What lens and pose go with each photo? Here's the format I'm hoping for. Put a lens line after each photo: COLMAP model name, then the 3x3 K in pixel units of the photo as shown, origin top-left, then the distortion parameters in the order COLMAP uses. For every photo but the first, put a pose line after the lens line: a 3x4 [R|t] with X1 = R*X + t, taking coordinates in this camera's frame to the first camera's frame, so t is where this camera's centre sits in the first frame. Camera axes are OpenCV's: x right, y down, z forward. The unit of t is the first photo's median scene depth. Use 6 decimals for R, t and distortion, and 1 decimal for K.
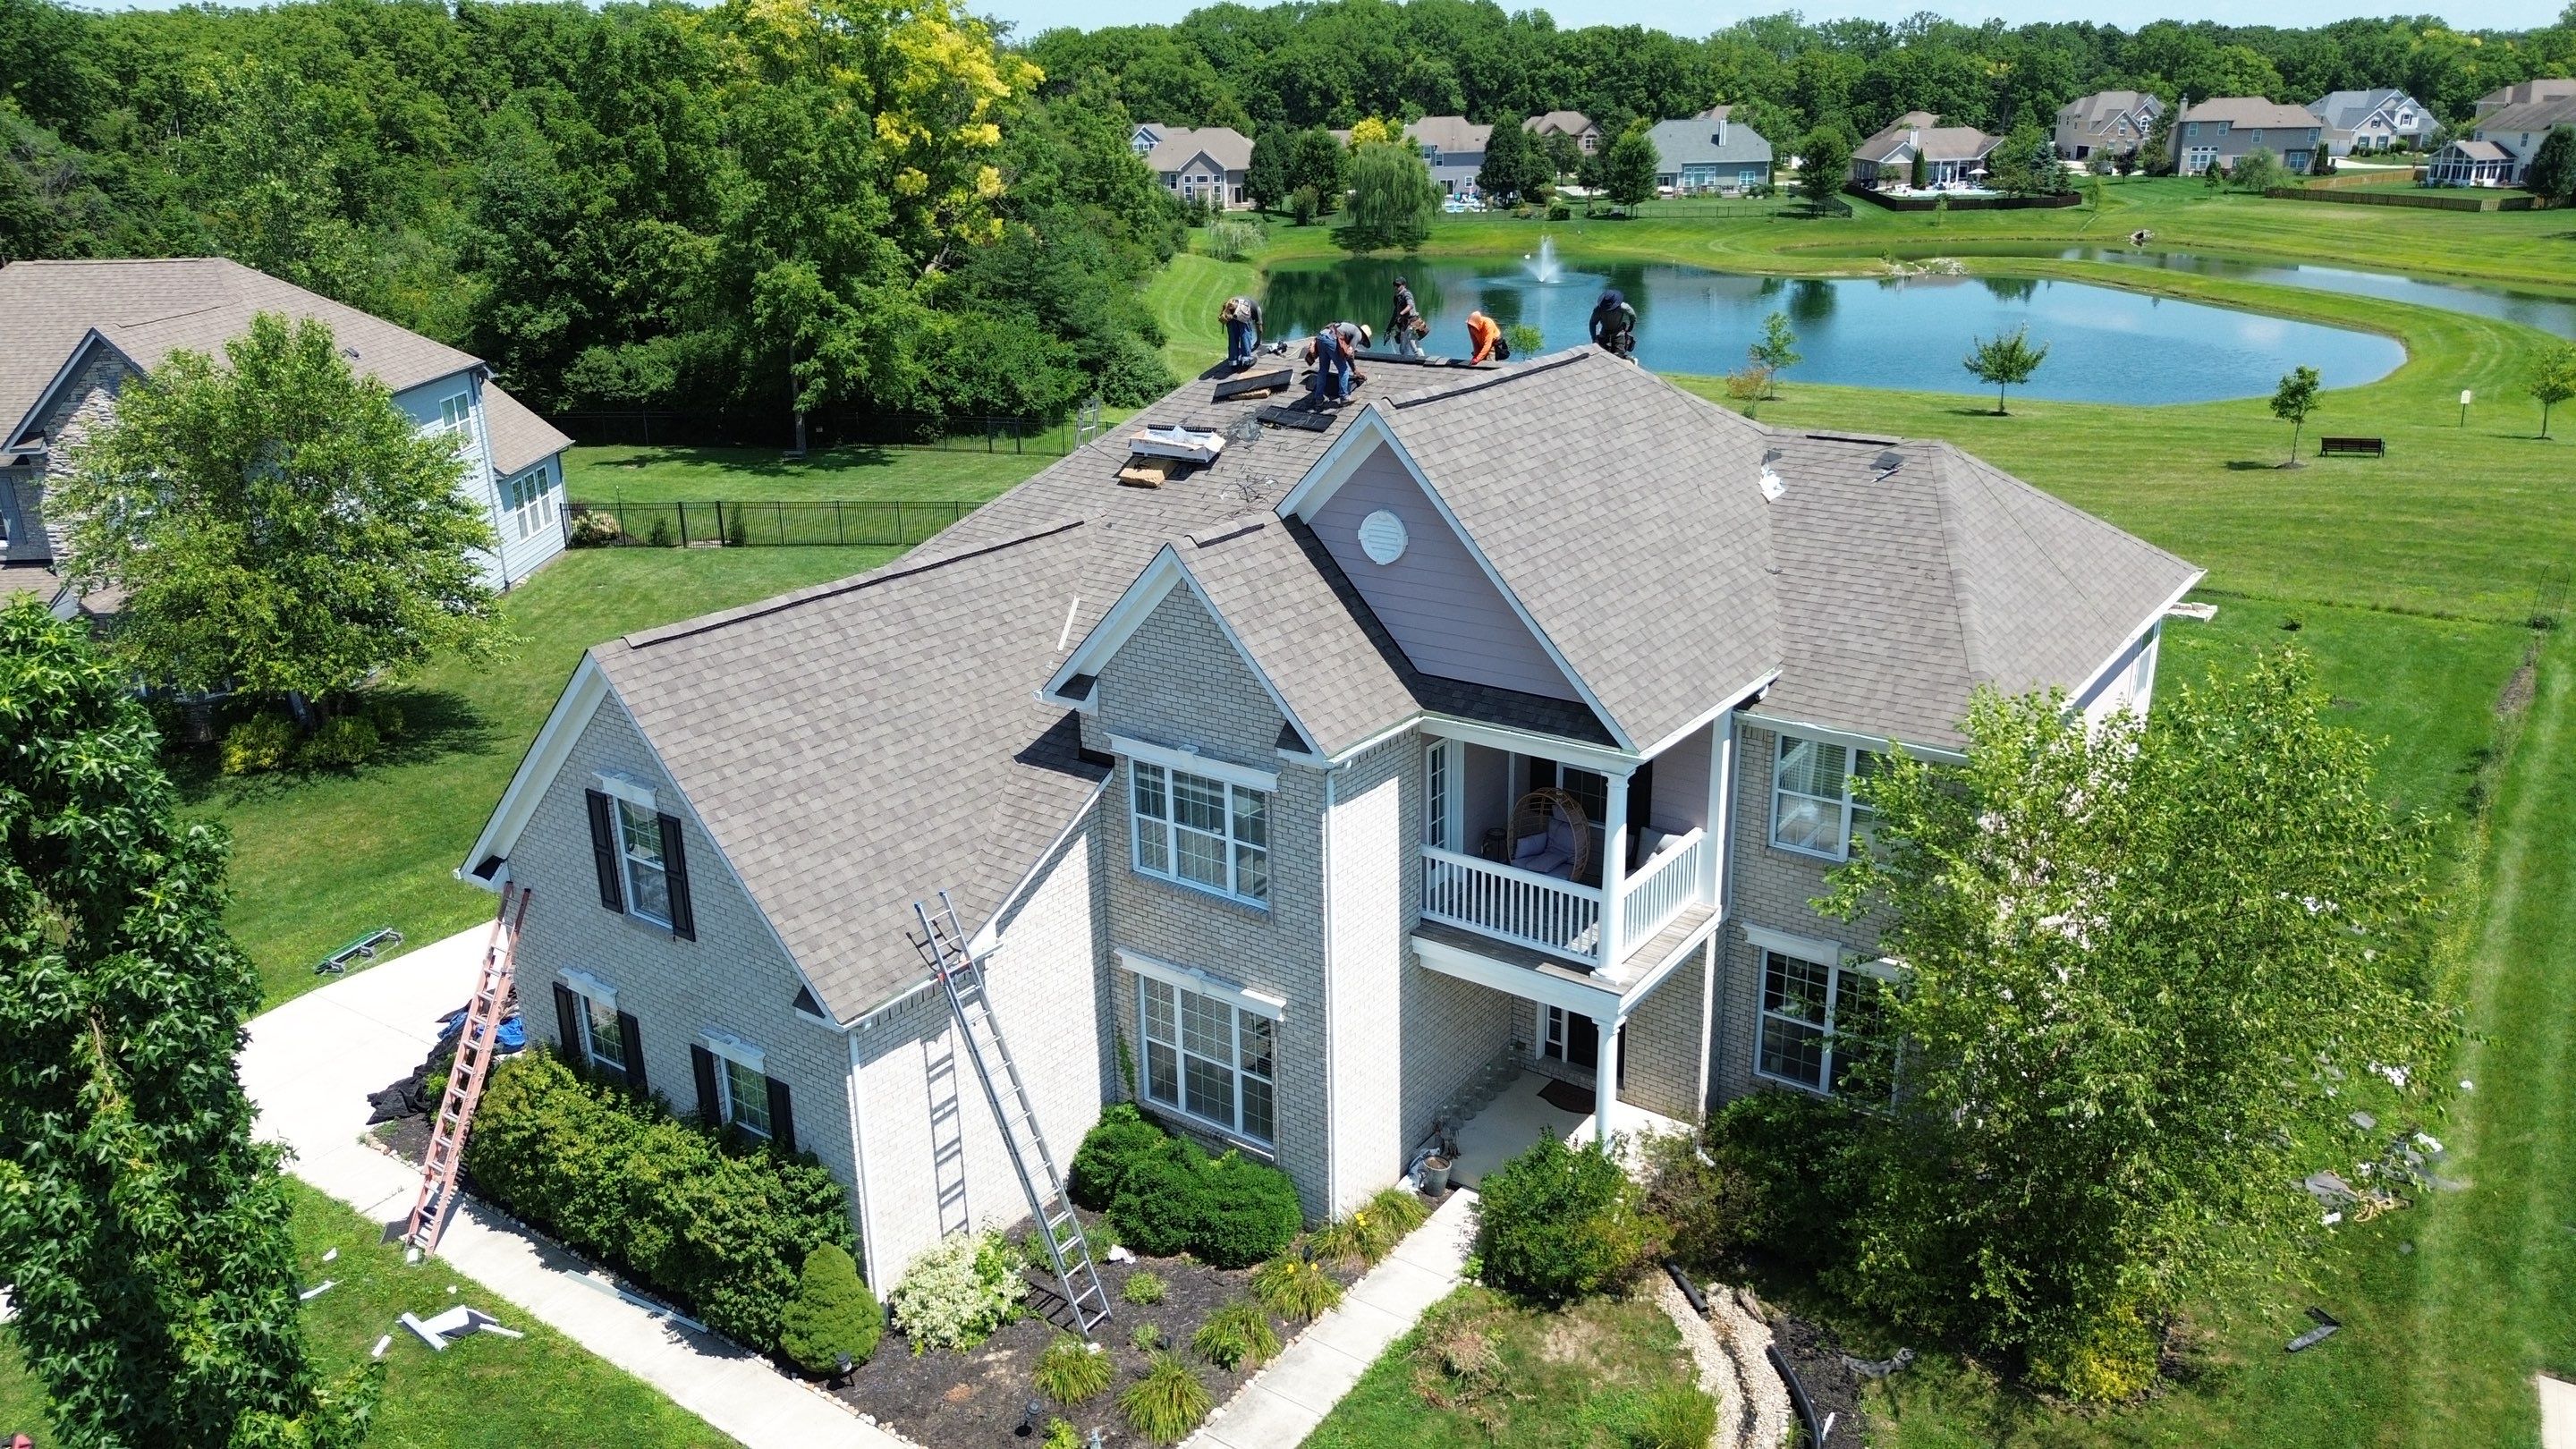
lens RADIAL K [[1778.3, 0, 1291.2], [0, 1778.3, 728.8], [0, 0, 1]] dist [0.054526, -0.024279]
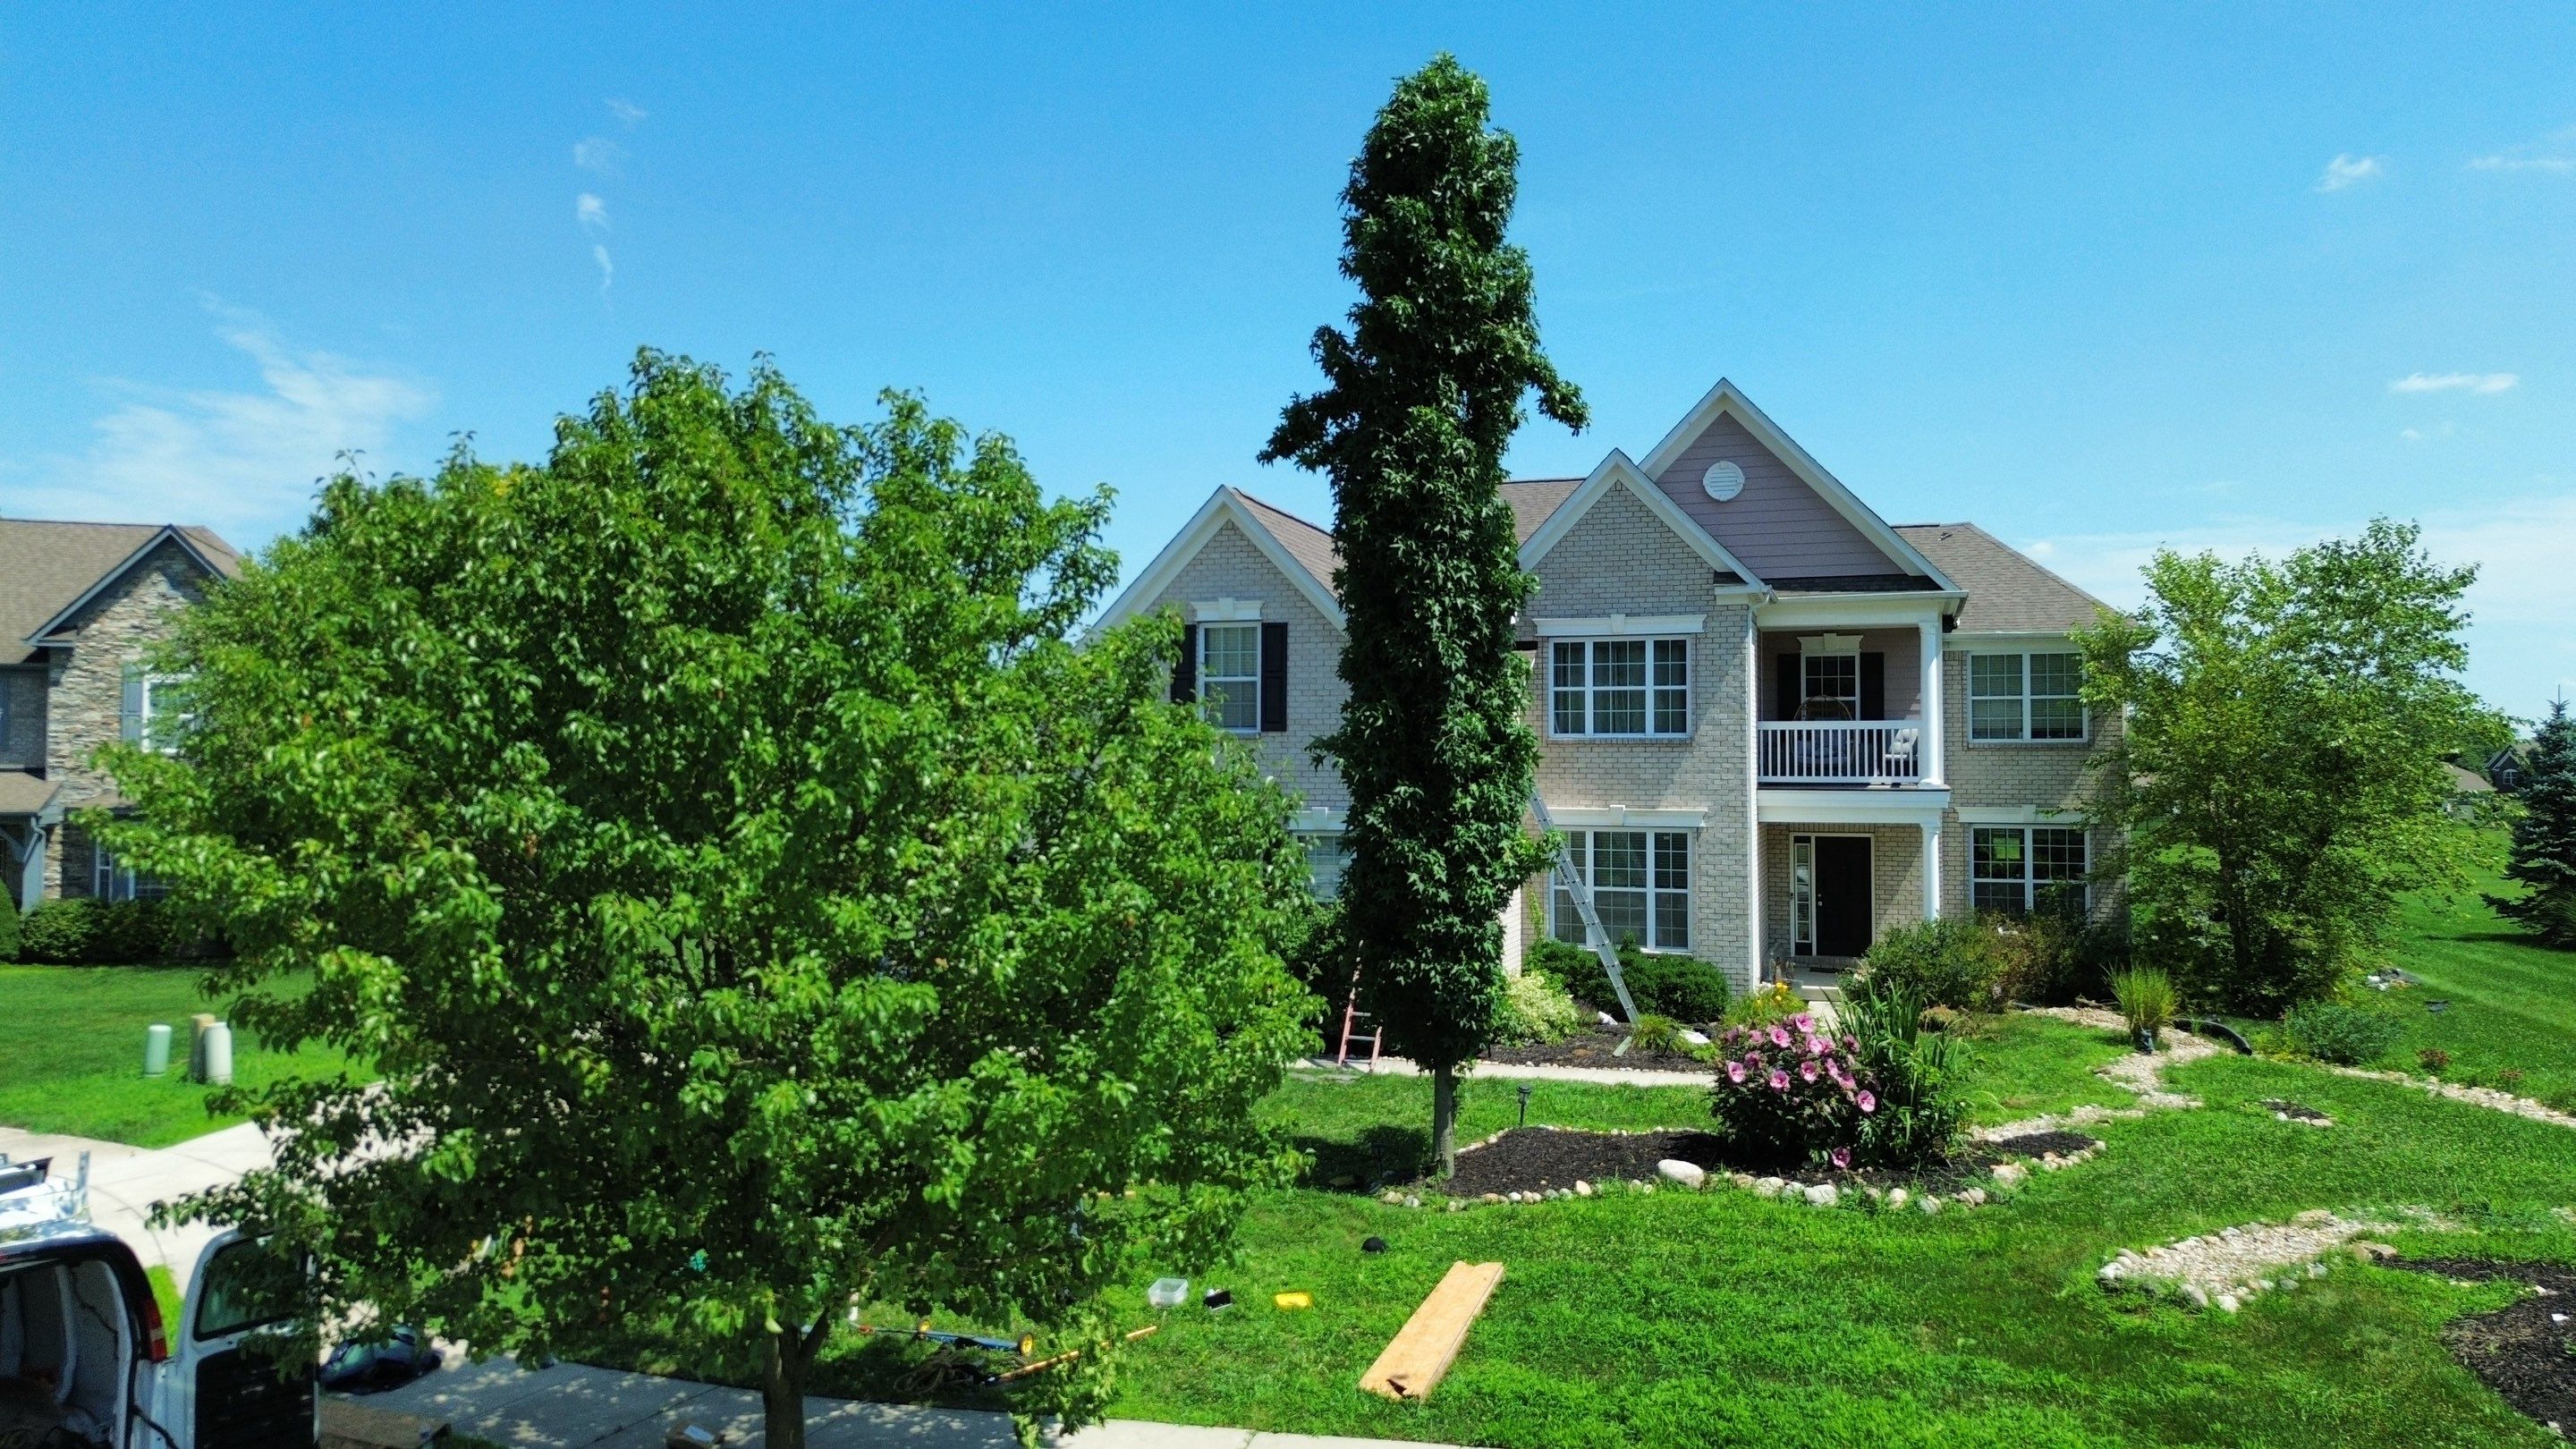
lens RADIAL K [[1778.3, 0, 1287.9], [0, 1778.3, 721.0], [0, 0, 1]] dist [0.054526, -0.024279]
pose [[0.955355, 0.029082, 0.294027, -0.649716], [0.077259, 0.935932, -0.343603, 0.498269], [-0.285182, 0.350979, 0.891900, -0.066943]]
